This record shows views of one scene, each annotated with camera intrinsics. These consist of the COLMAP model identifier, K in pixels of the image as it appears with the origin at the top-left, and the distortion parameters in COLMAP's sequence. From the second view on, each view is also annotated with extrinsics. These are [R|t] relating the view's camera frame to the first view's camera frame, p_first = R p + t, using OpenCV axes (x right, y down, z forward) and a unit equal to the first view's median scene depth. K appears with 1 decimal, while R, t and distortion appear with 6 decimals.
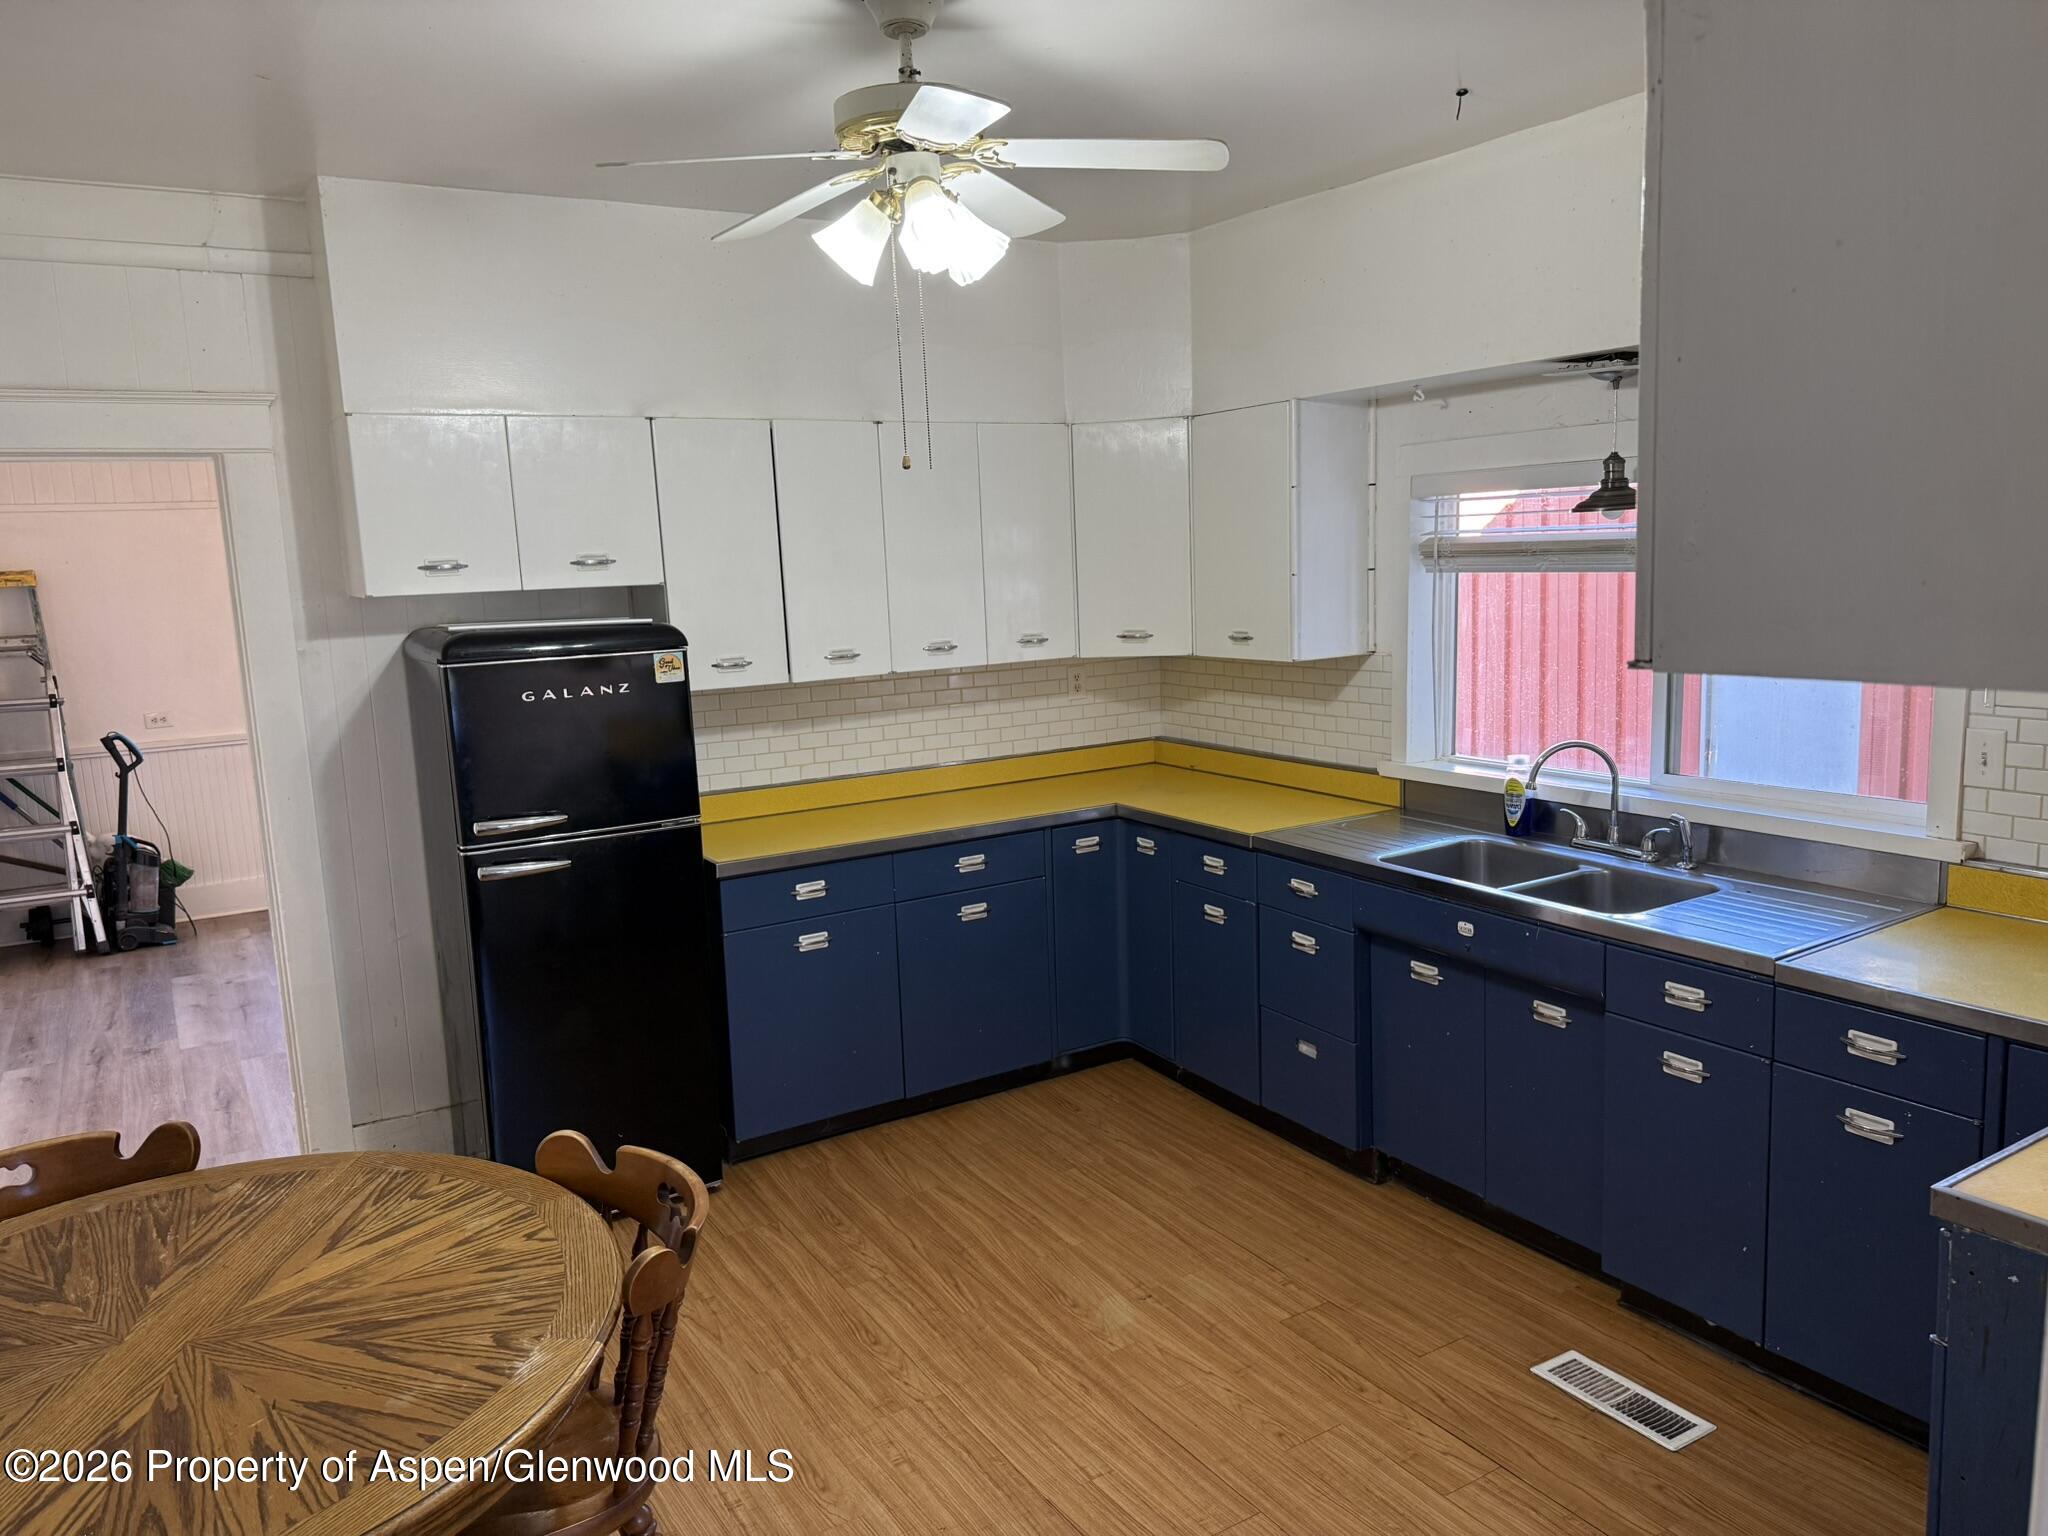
lens RADIAL K [[1434.7, 0, 1033.0], [0, 1434.7, 777.7], [0, 0, 1]] dist [0.020792, -0.016728]
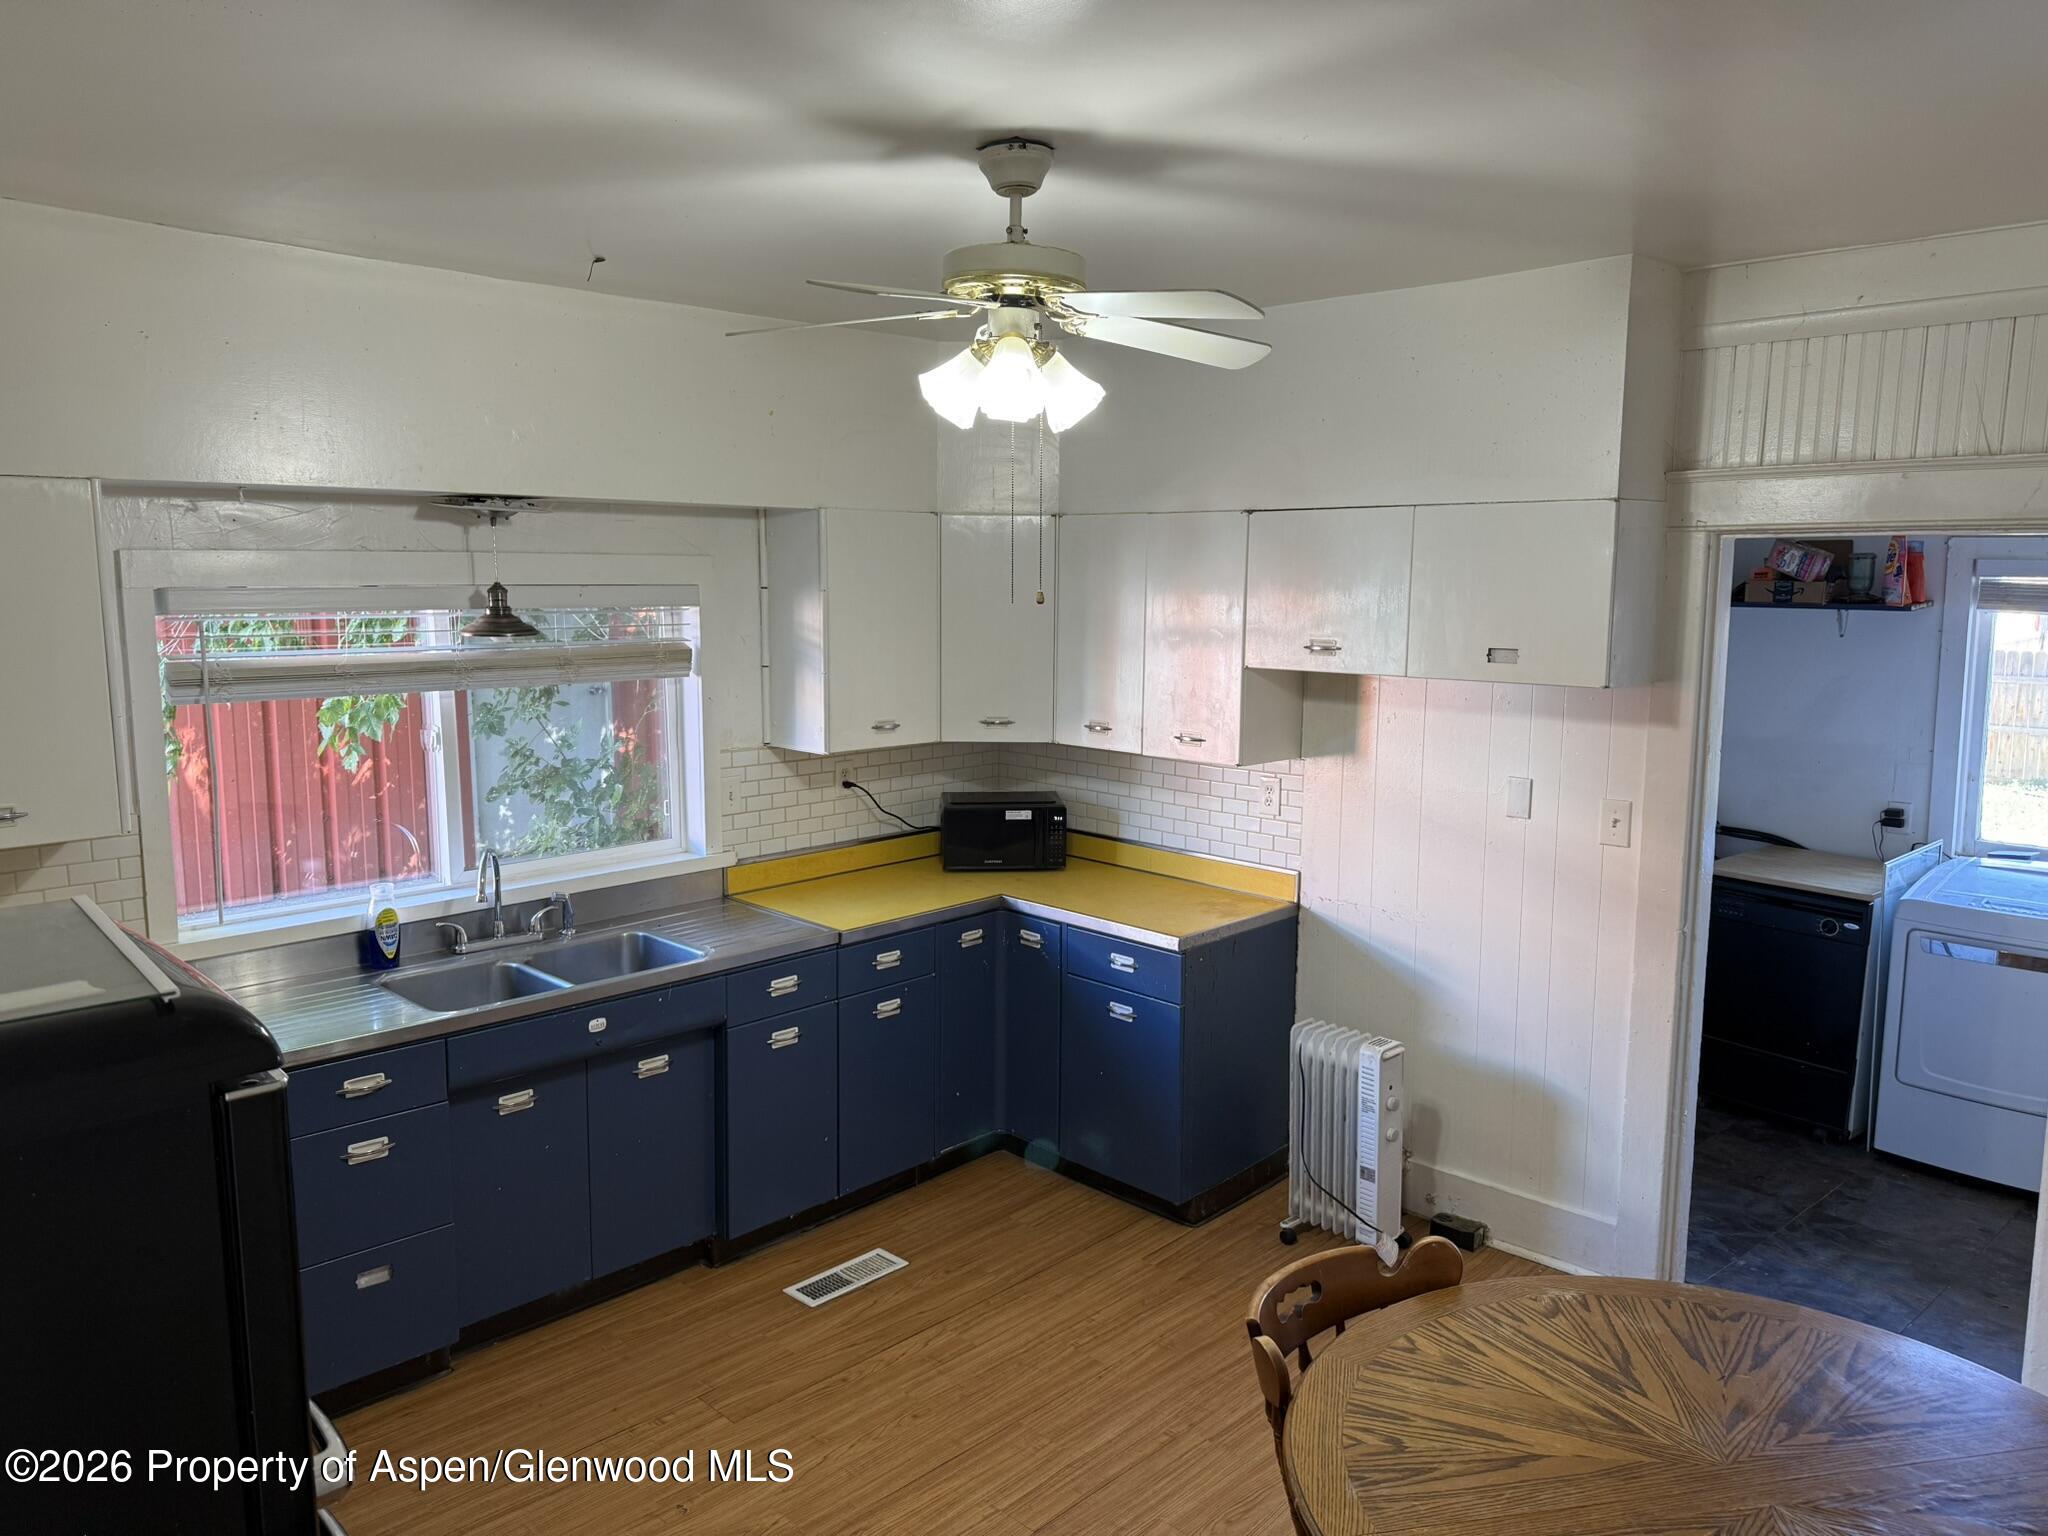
lens RADIAL K [[1434.7, 0, 1023.1], [0, 1434.7, 762.2], [0, 0, 1]] dist [0.020792, -0.016728]
pose [[-0.223302, -0.089625, 0.970620, -1.241997], [0.168664, 0.977191, 0.129035, -0.267057], [-0.960046, 0.192522, -0.203092, 1.392039]]
